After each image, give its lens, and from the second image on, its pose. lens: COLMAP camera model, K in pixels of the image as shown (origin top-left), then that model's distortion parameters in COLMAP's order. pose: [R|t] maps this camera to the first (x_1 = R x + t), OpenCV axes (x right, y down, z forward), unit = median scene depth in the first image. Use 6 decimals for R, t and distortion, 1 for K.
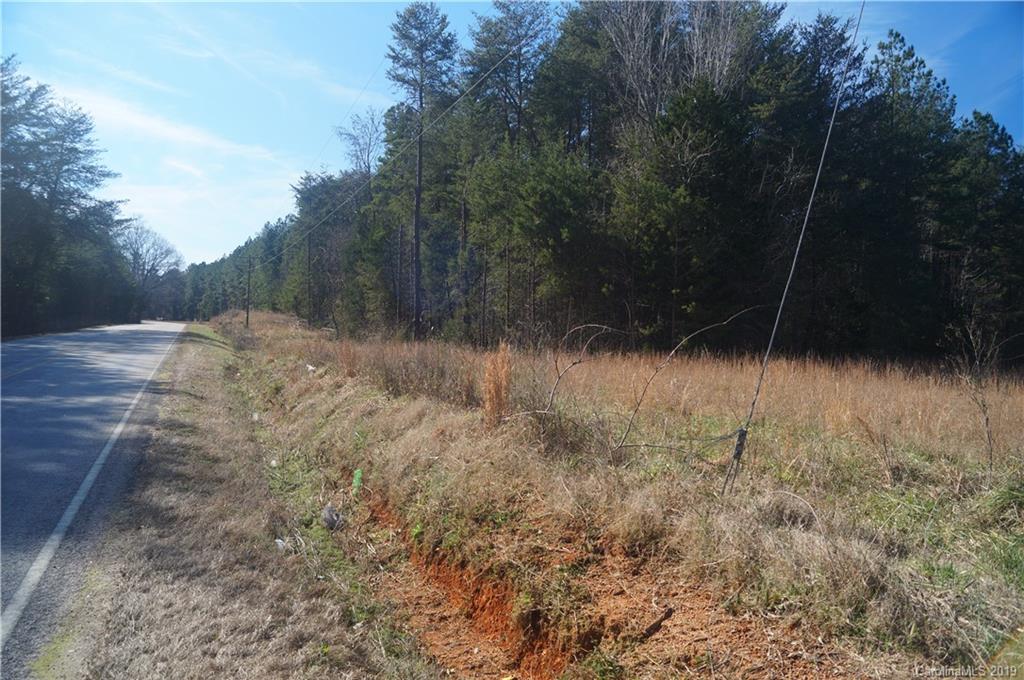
lens RADIAL K [[807.1, 0, 512.2], [0, 807.1, 339.5], [0, 0, 1]] dist [-0.084563, 0.014405]
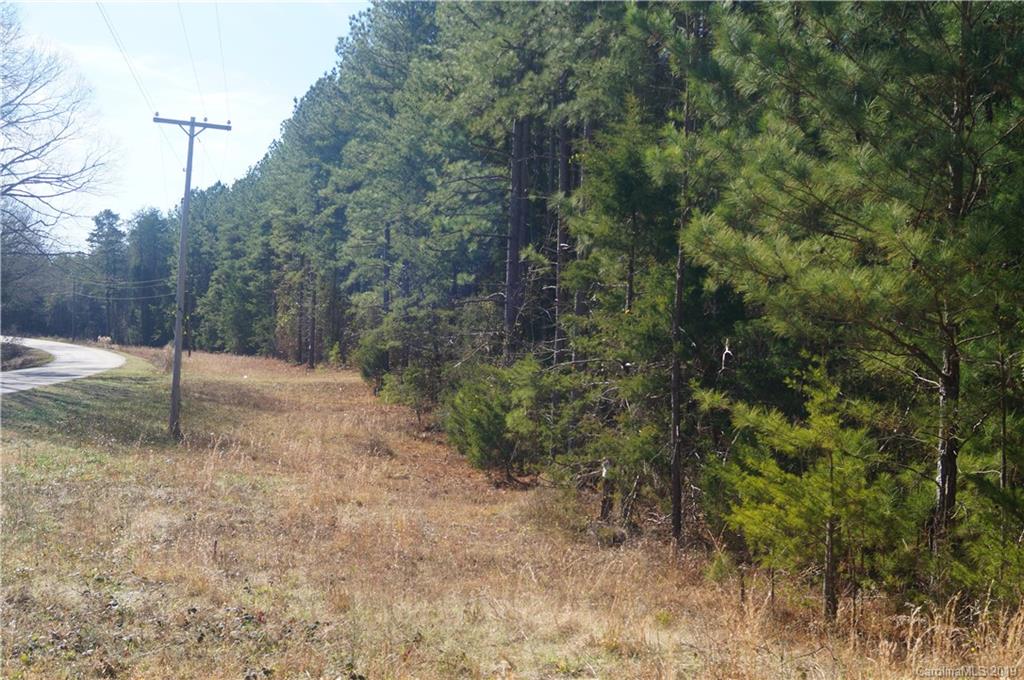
lens RADIAL K [[1262.4, 0, 511.4], [0, 1262.4, 340.7], [0, 0, 1]] dist [-0.040548, 0.000000]
pose [[0.984818, 0.012518, -0.173140, -1.782634], [-0.016772, 0.999592, -0.023128, -0.177378], [0.172780, 0.025681, 0.984626, 5.219060]]
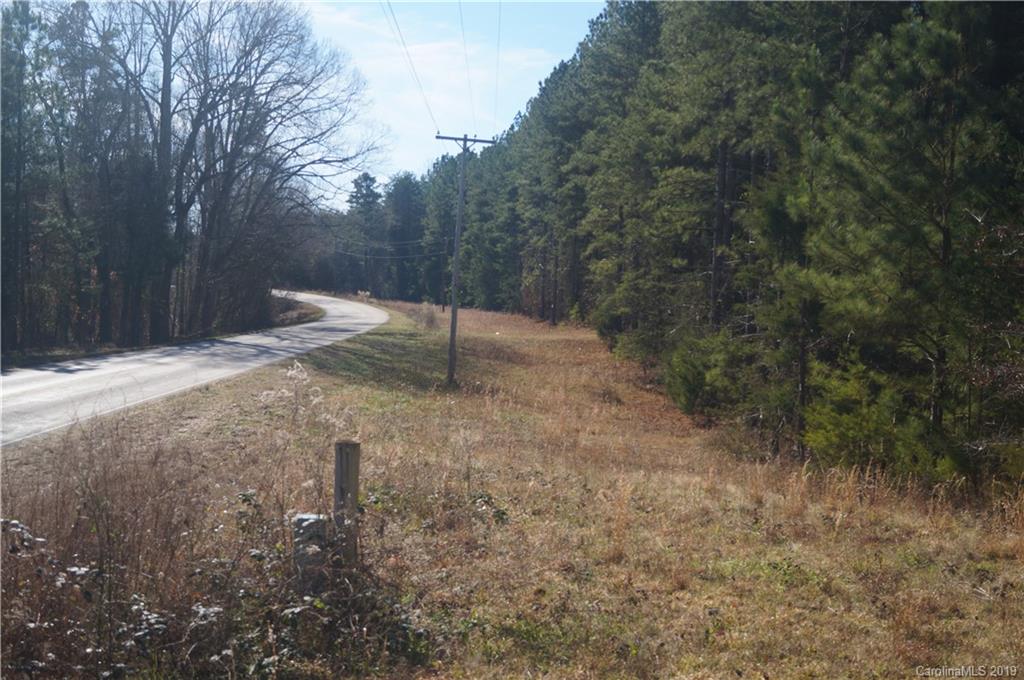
lens RADIAL K [[1262.4, 0, 509.8], [0, 1262.4, 335.2], [0, 0, 1]] dist [-0.040548, 0.000000]
pose [[0.934427, 0.028648, -0.355000, -1.676380], [-0.024789, 0.999574, 0.015417, -0.197325], [0.355290, -0.005606, 0.934739, 4.880473]]
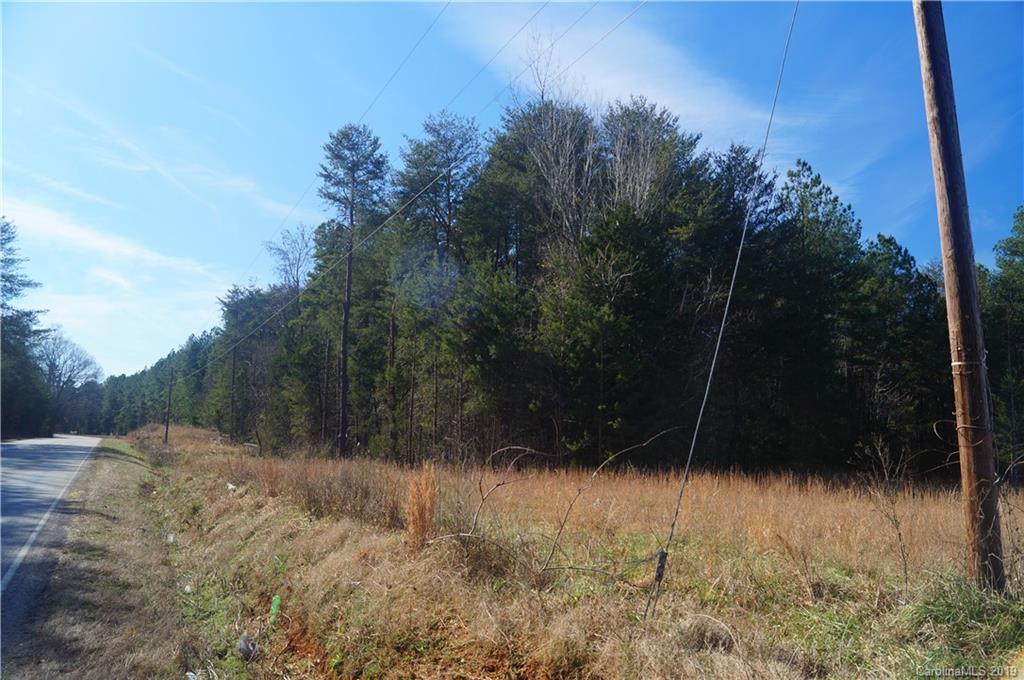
lens RADIAL K [[807.1, 0, 511.8], [0, 807.1, 338.0], [0, 0, 1]] dist [-0.084563, 0.014405]
pose [[0.996138, 0.007106, 0.087515, 0.000881], [0.005513, 0.989691, -0.143112, -0.001420], [-0.087630, 0.143042, 0.985830, -0.002435]]
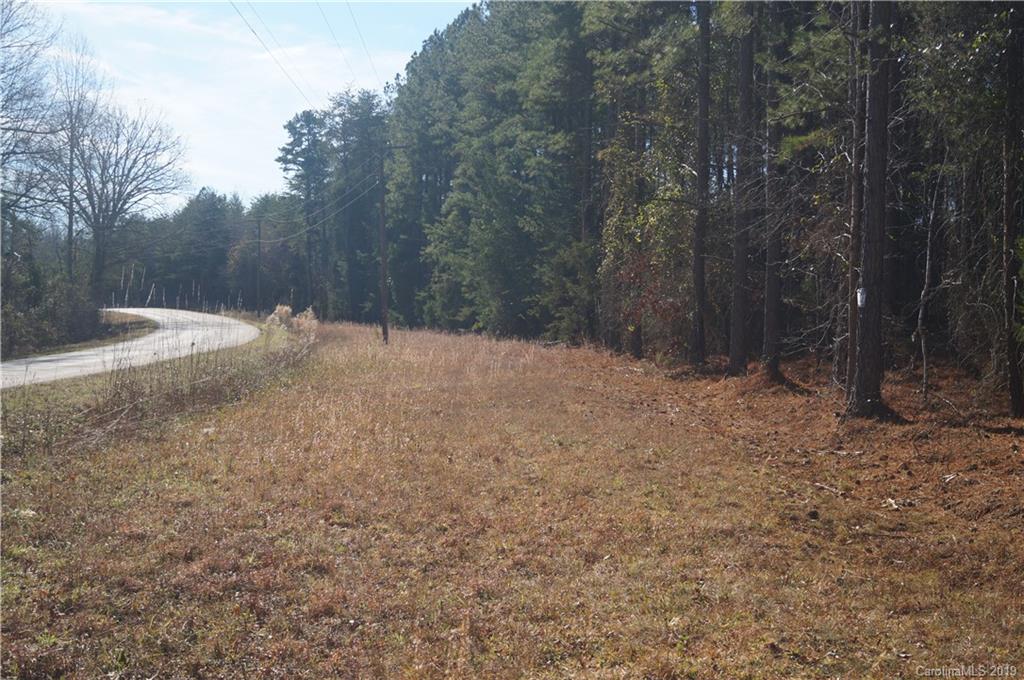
lens RADIAL K [[1364.2, 0, 512.3], [0, 1364.2, 339.3], [0, 0, 1]] dist [0.008526, 0.000000]
pose [[0.925937, 0.011023, -0.377516, -2.797759], [-0.013650, 0.999898, -0.004284, -0.204331], [0.377430, 0.009120, 0.925993, 7.751001]]
